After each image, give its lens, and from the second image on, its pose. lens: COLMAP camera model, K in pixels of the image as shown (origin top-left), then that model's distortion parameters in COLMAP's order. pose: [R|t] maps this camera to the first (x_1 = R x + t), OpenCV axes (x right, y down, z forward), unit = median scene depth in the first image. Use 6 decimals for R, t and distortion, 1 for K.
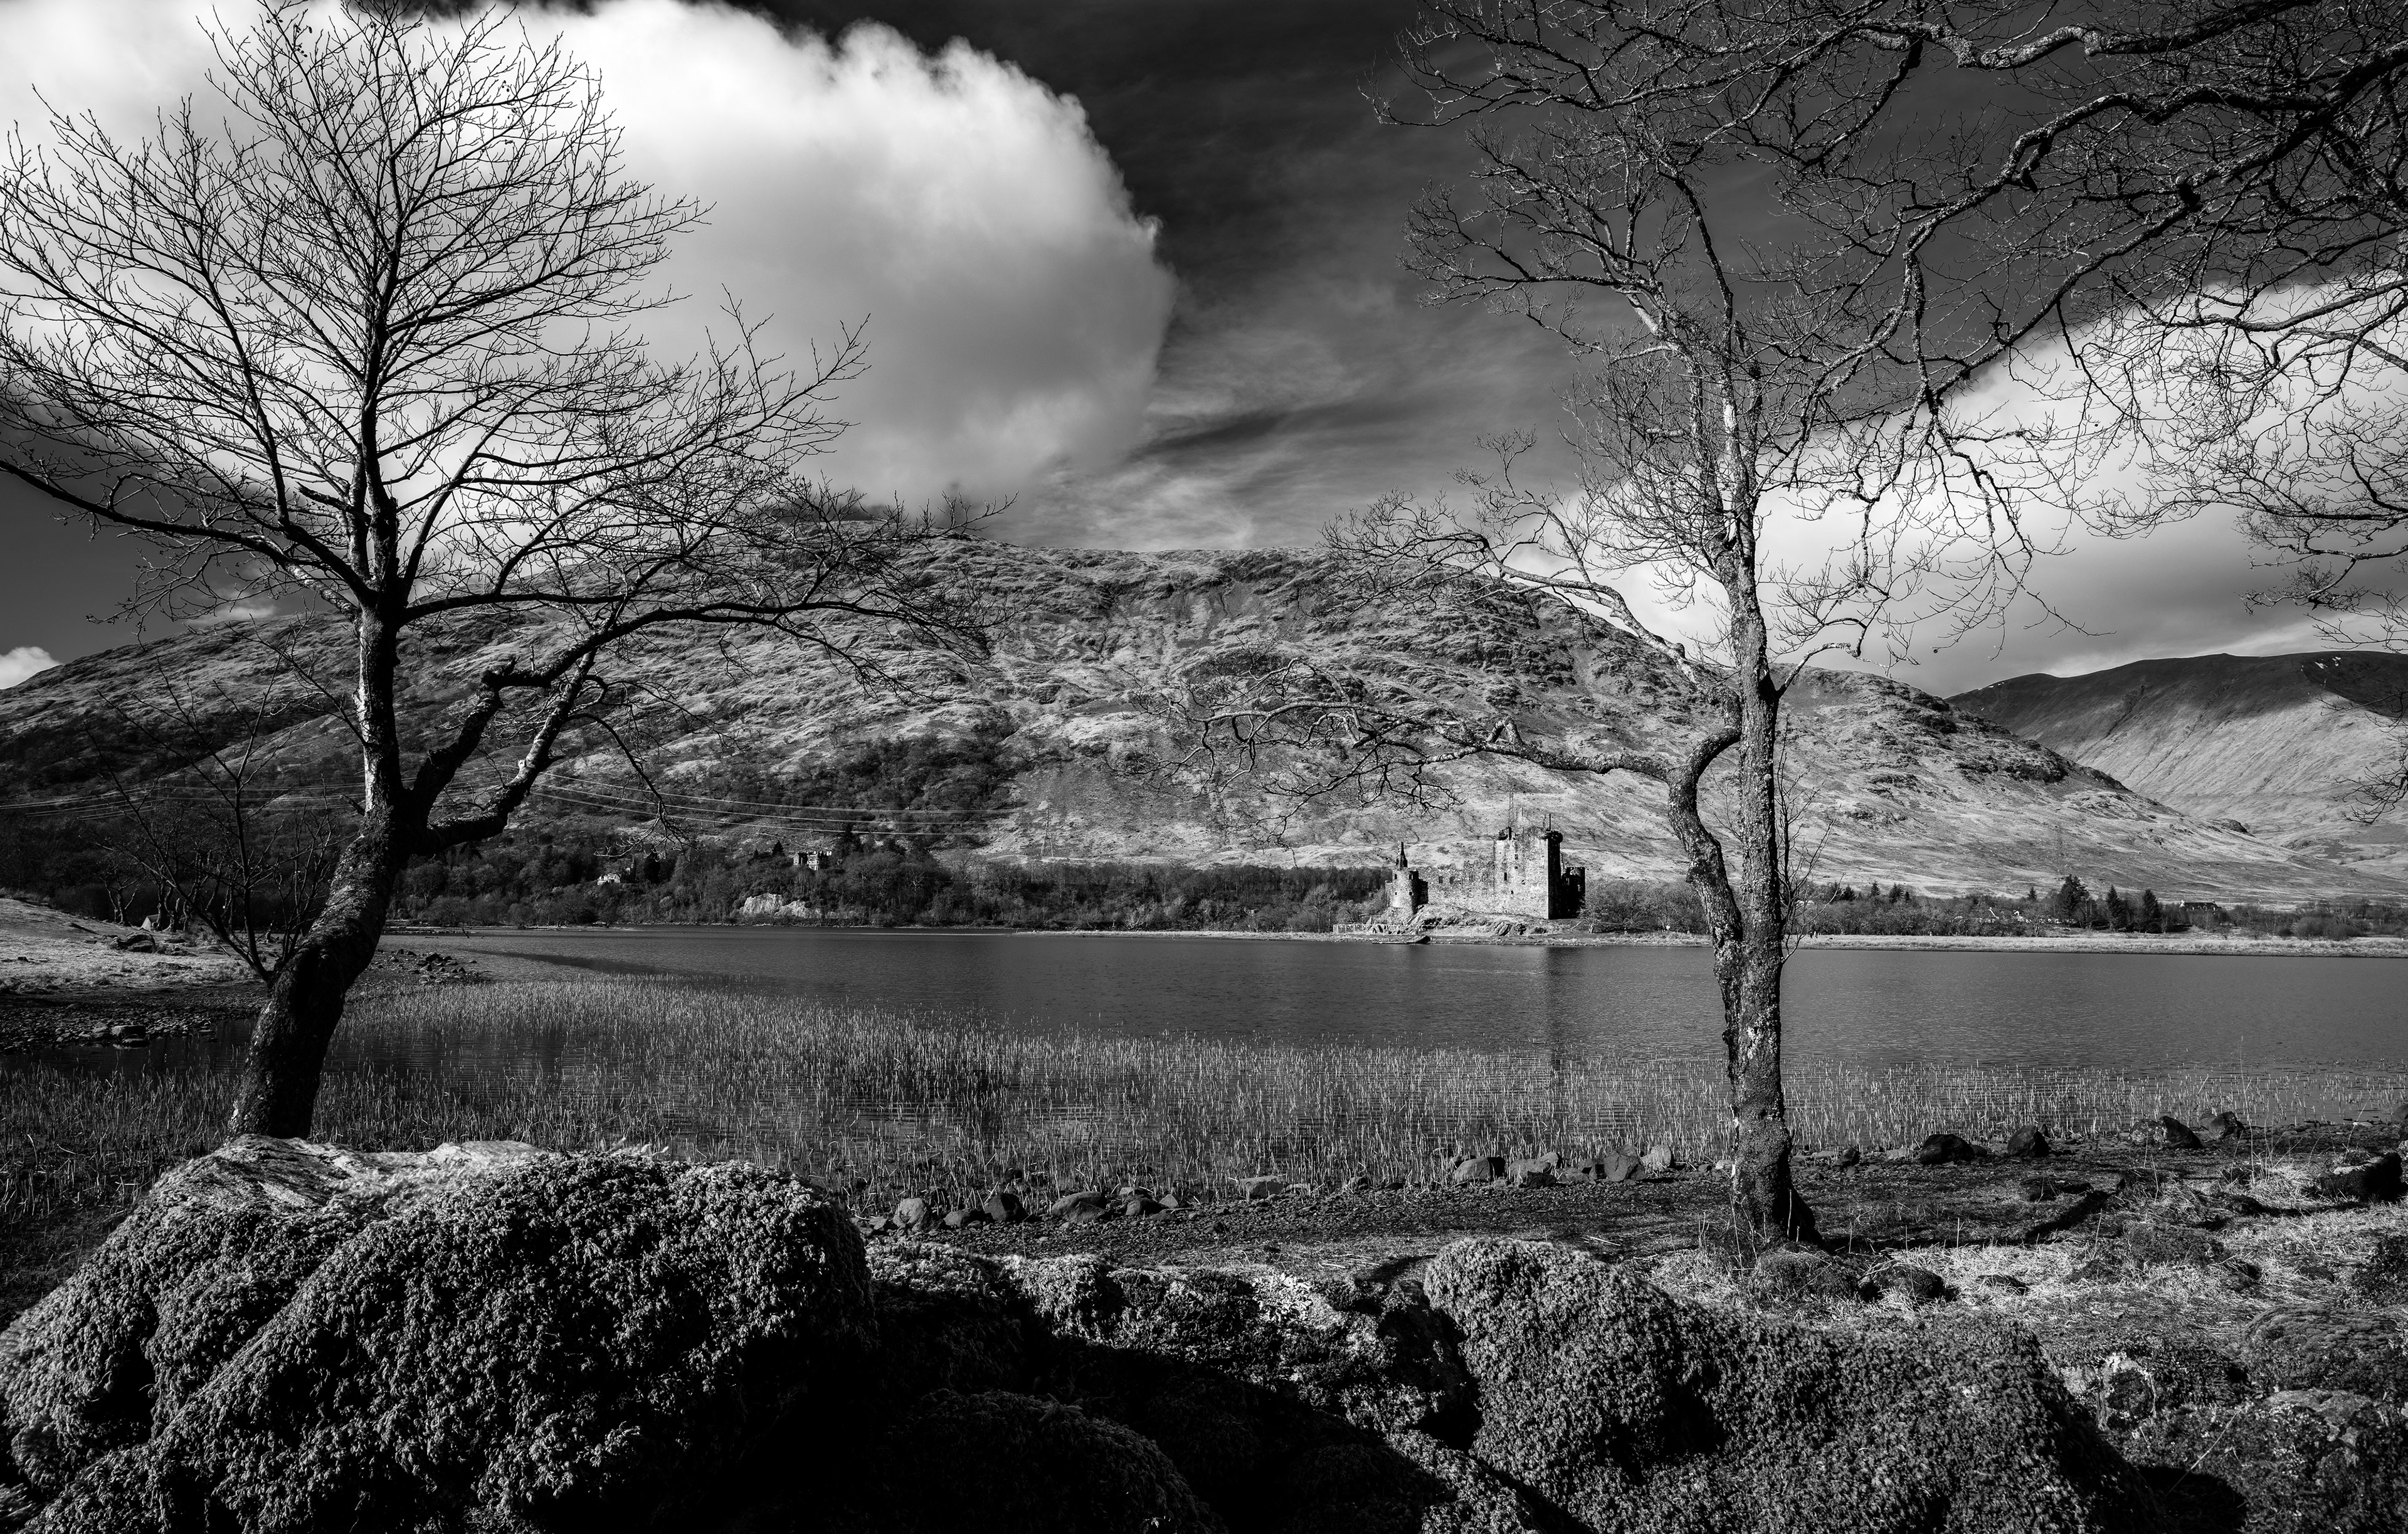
lens RADIAL K [[1504.3, 0, 1202.6], [0, 1504.3, 813.8], [0, 0, 1]] dist [0.006005, 0.000591]
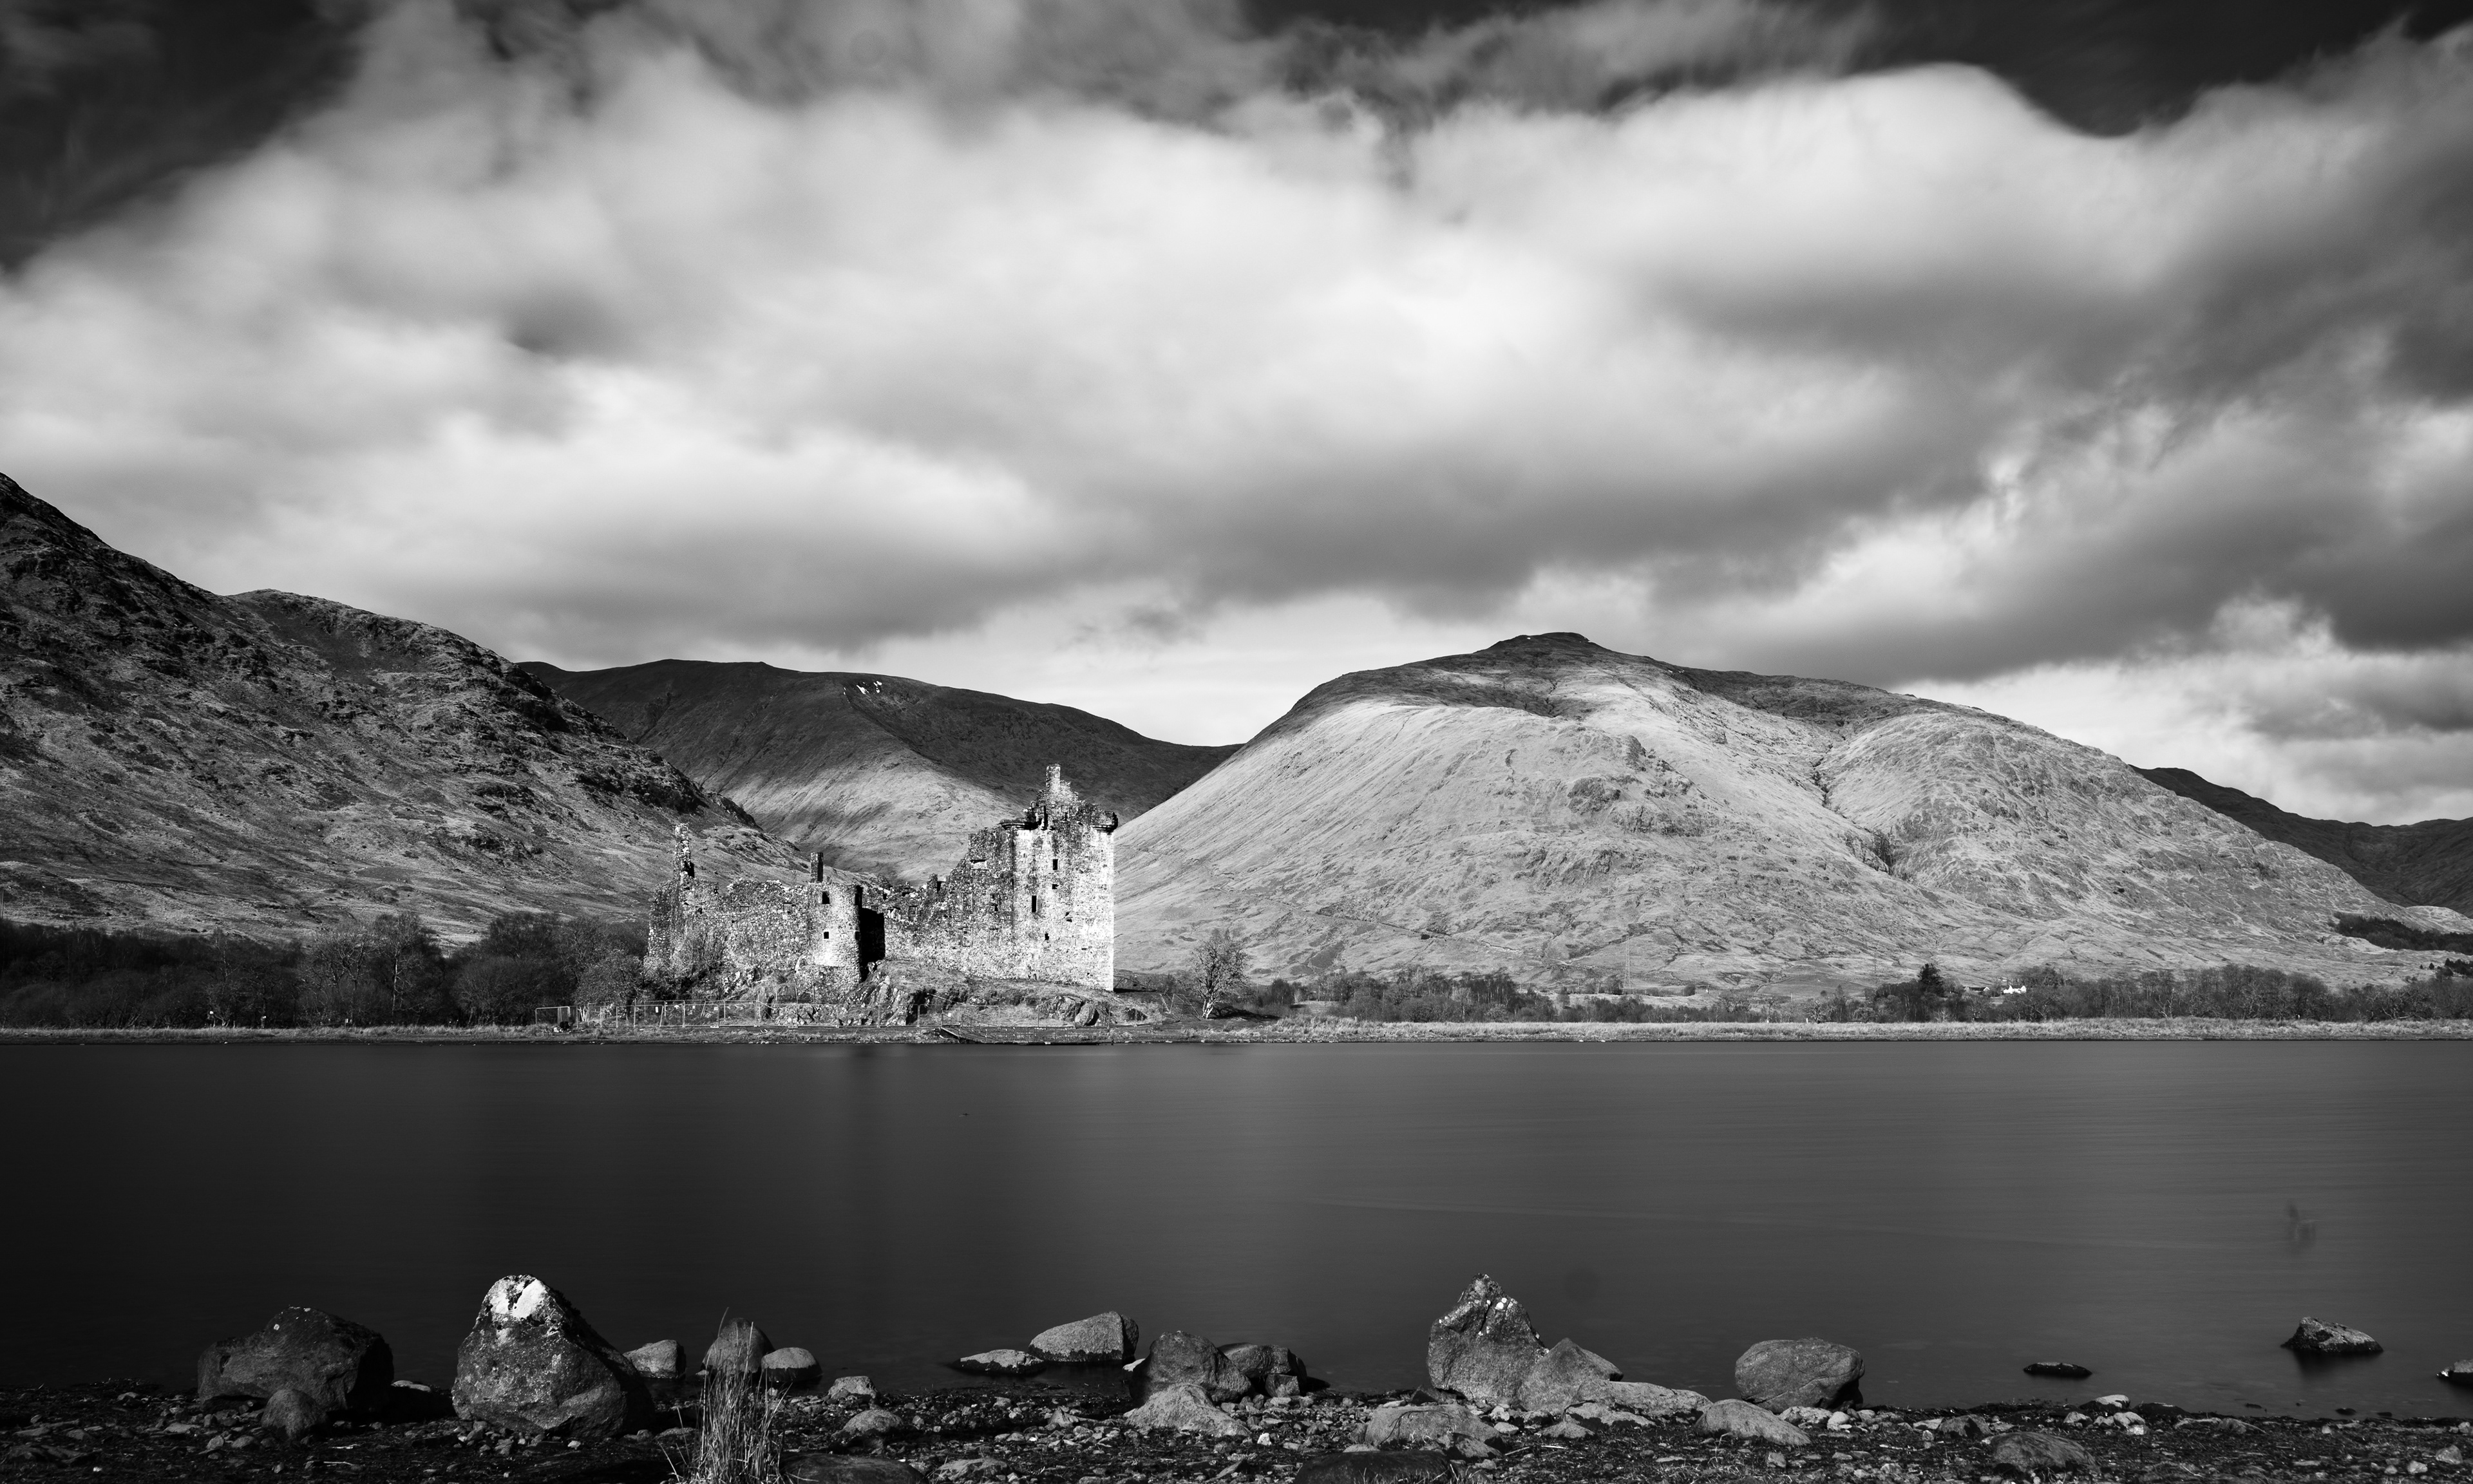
lens RADIAL K [[2264.7, 0, 1237.3], [0, 2264.7, 744.1], [0, 0, 1]] dist [0.008478, 0.000000]
pose [[0.666367, 0.082749, 0.741018, -0.068841], [-0.048701, 0.996531, -0.067487, 0.008253], [-0.744031, 0.008883, 0.668086, 0.104594]]
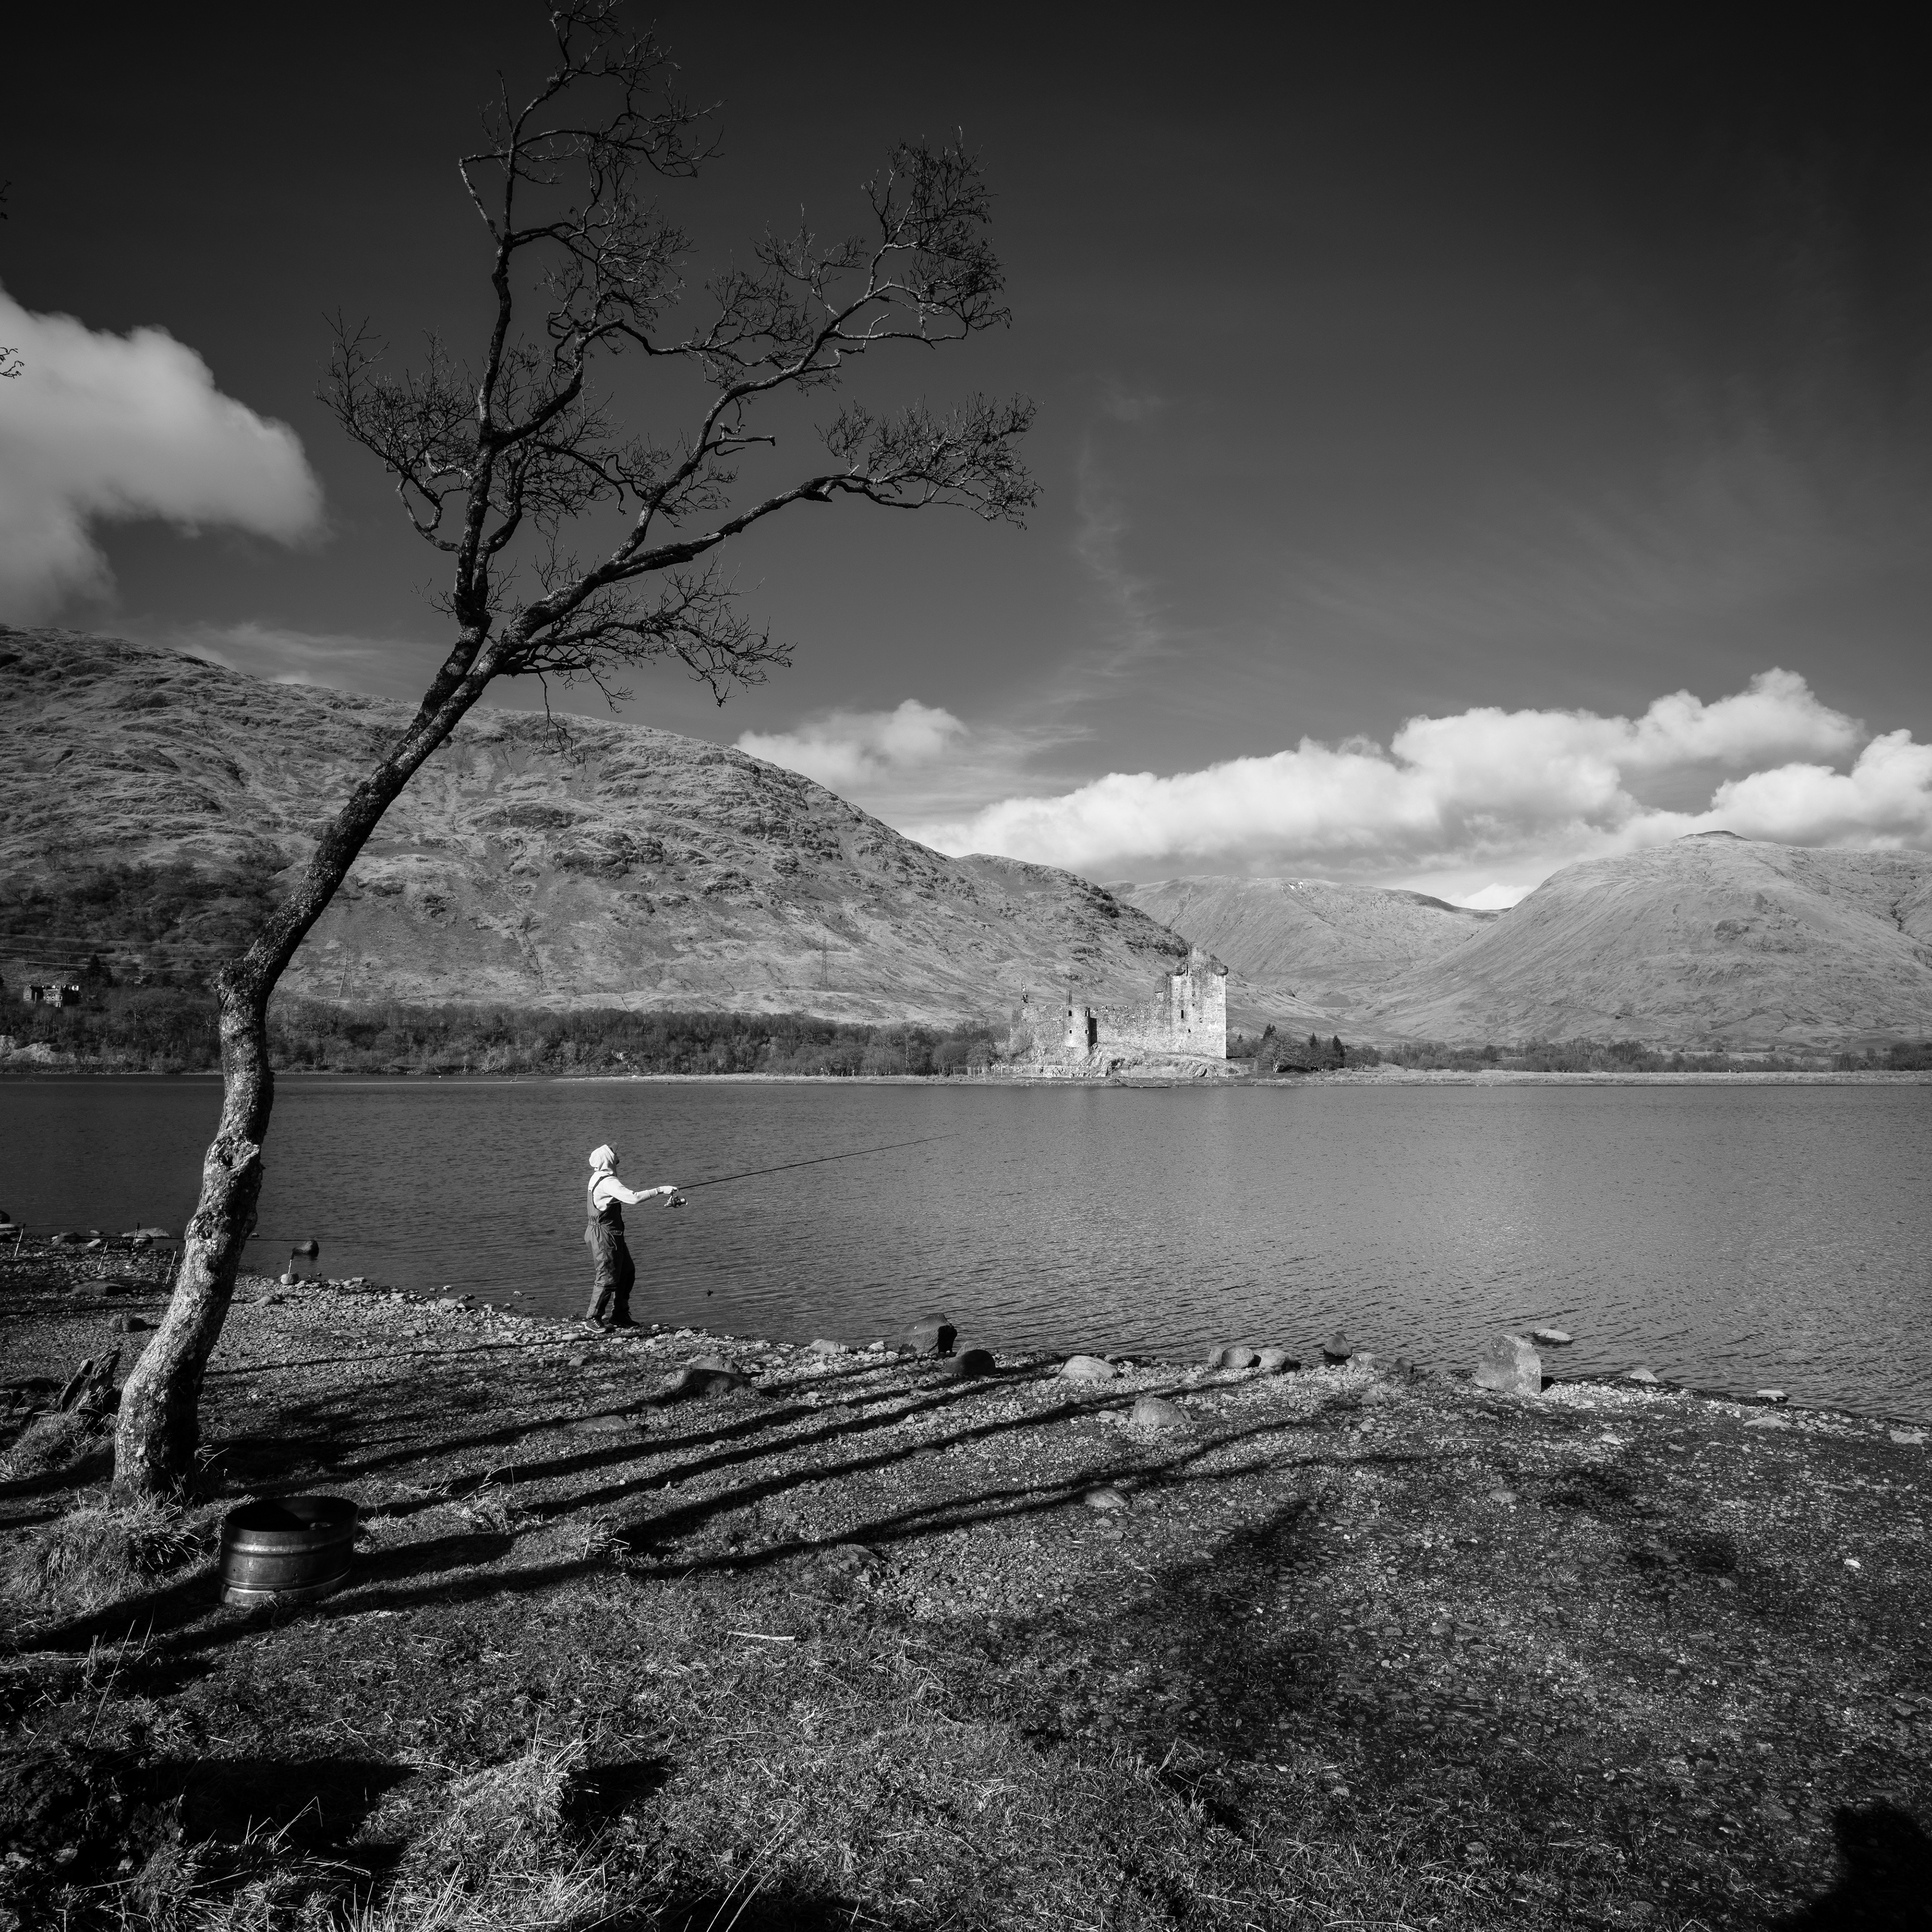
lens RADIAL K [[1234.4, 0, 1066.9], [0, 1234.4, 991.7], [0, 0, 1]] dist [-0.006641, -0.002459]
pose [[0.882548, 0.020825, 0.469761, -0.051763], [-0.027231, 0.999606, 0.006846, 0.005503], [-0.469433, -0.018834, 0.882767, 0.079263]]
